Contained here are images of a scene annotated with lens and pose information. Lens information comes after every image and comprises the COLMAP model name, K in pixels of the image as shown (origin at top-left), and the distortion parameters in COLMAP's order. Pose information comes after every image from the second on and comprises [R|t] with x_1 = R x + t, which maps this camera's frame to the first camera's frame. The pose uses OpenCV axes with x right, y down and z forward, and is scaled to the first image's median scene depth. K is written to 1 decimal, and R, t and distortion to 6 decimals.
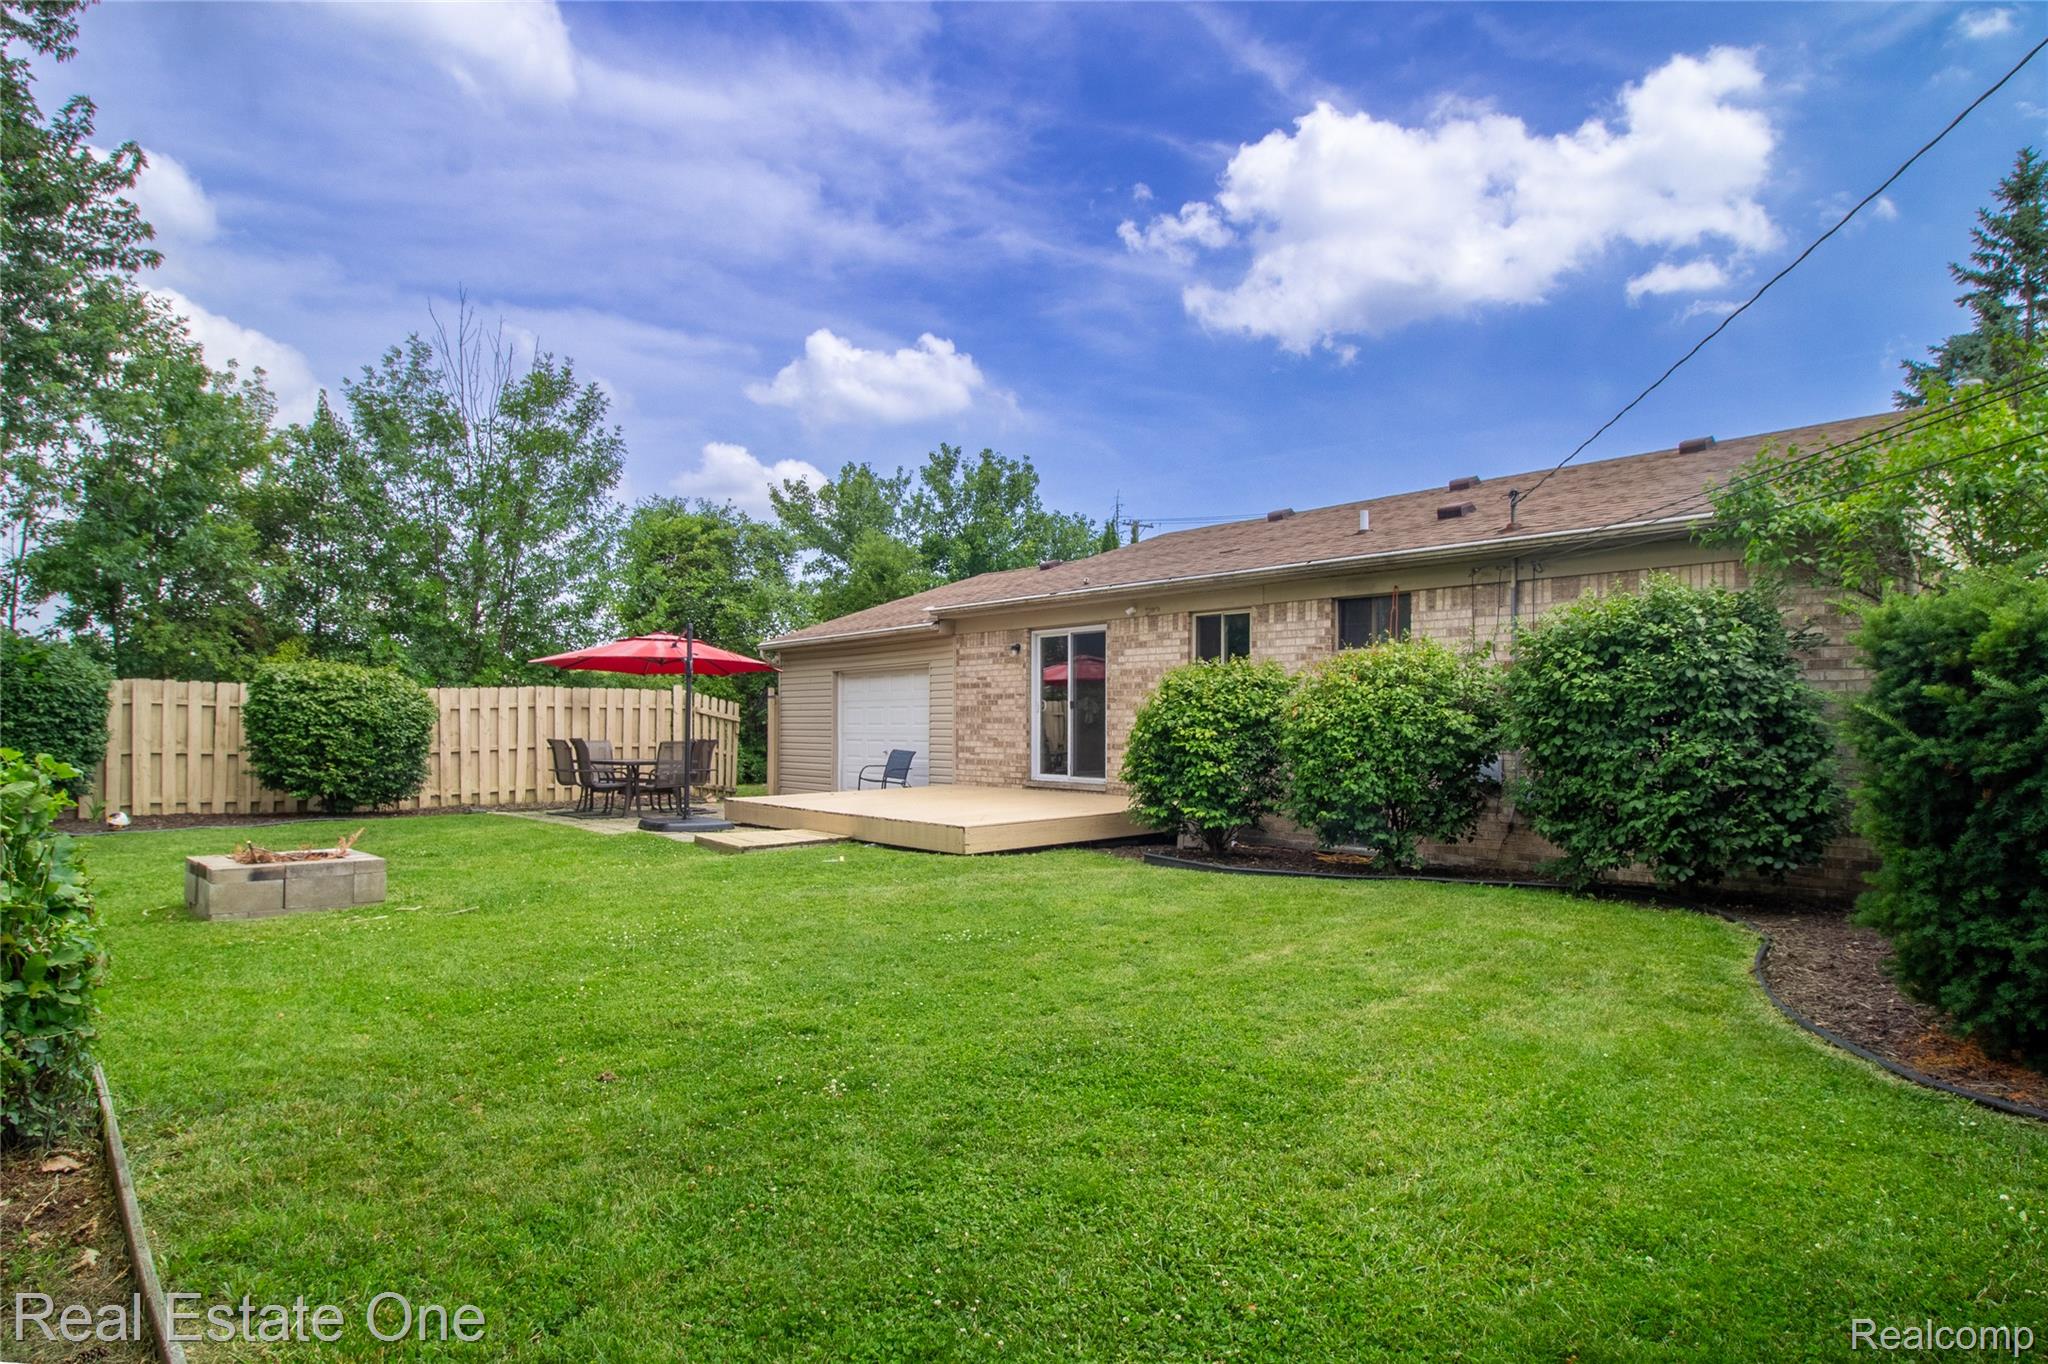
lens RADIAL K [[1130.6, 0, 1055.5], [0, 1130.6, 715.7], [0, 0, 1]] dist [-0.002703, -0.001911]
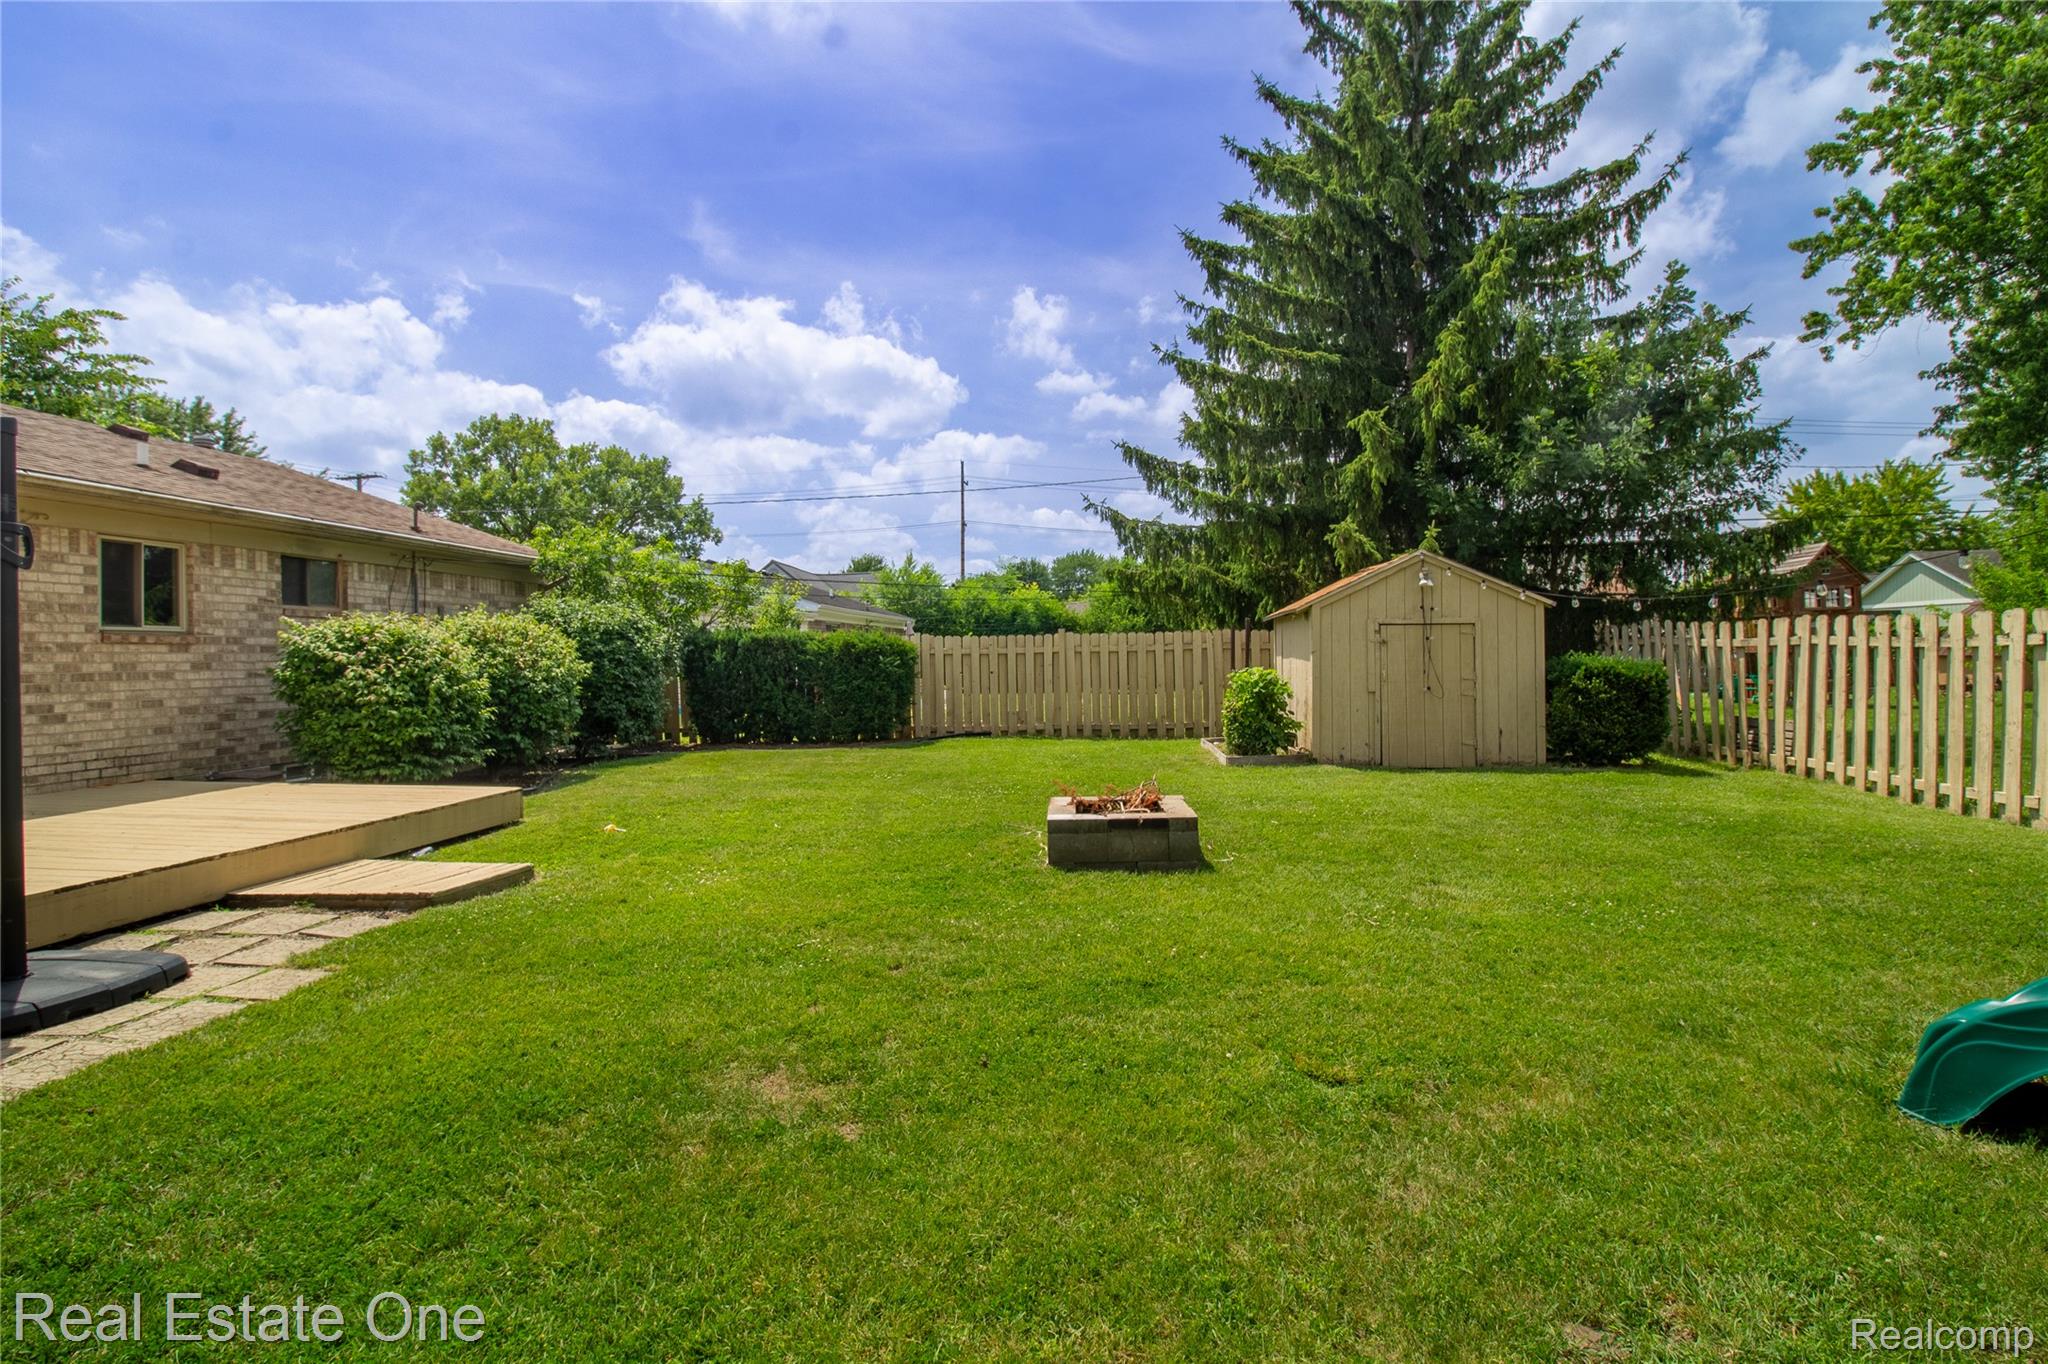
lens RADIAL K [[1014.5, 0, 1028.1], [0, 1014.5, 663.9], [0, 0, 1]] dist [-0.002011, -0.012032]
pose [[-0.668918, 0.001139, 0.743336, -0.692431], [0.006599, 0.999969, 0.004406, -0.003482], [-0.743307, 0.007852, -0.668904, 0.879462]]
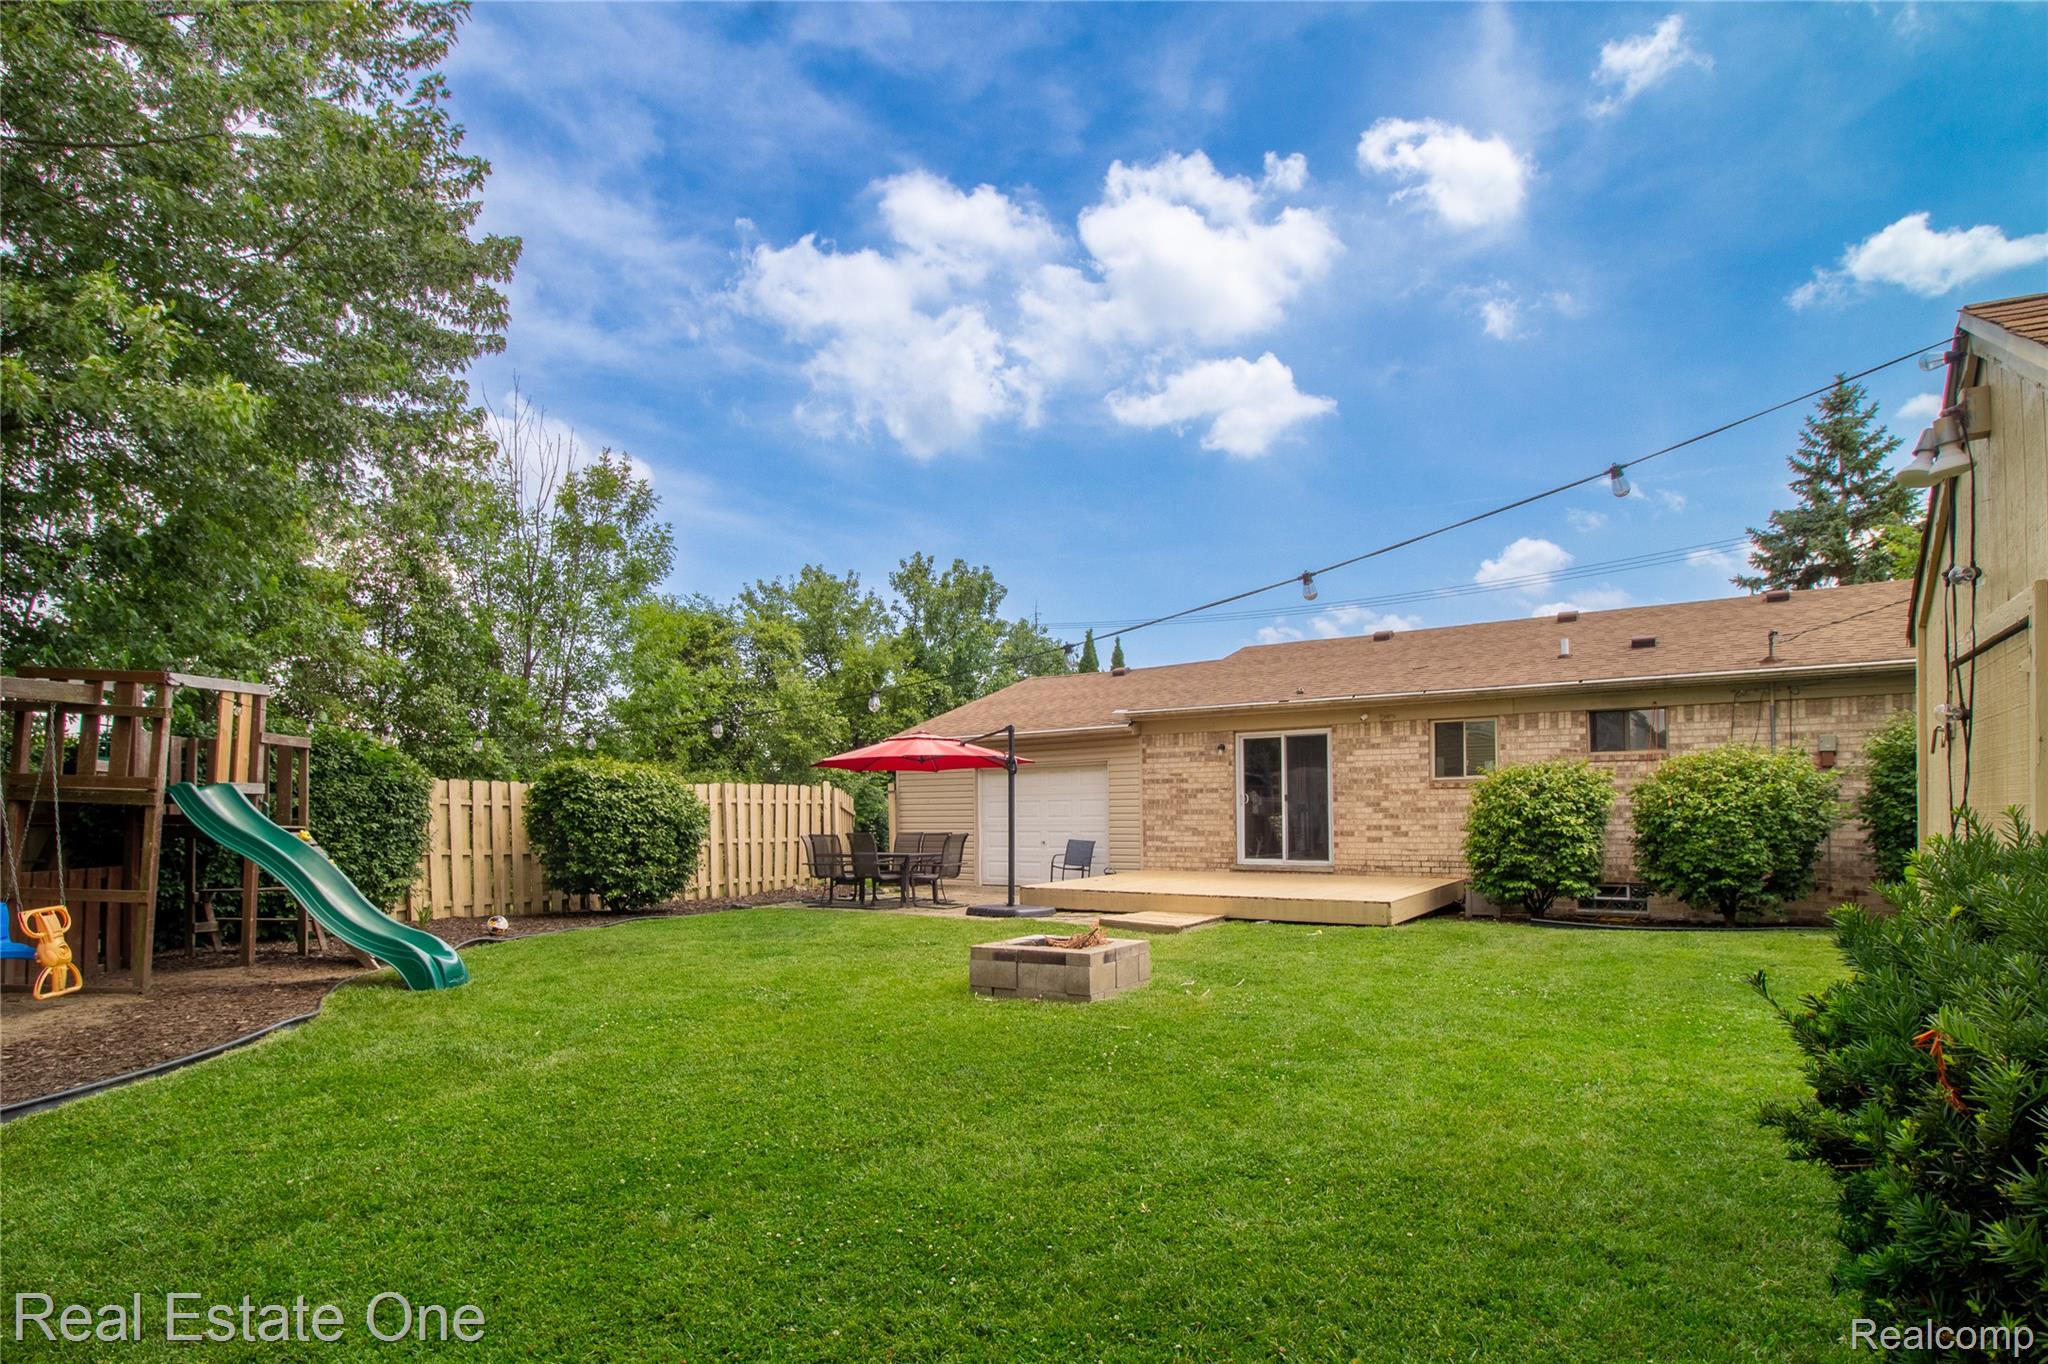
lens RADIAL K [[1078.1, 0, 1013.2], [0, 1078.1, 795.2], [0, 0, 1]] dist [-0.002472, -0.001119]
pose [[0.972612, -0.006146, 0.232353, -0.509931], [0.008795, 0.999908, -0.010364, -0.003337], [-0.232268, 0.012124, 0.972576, -0.002029]]
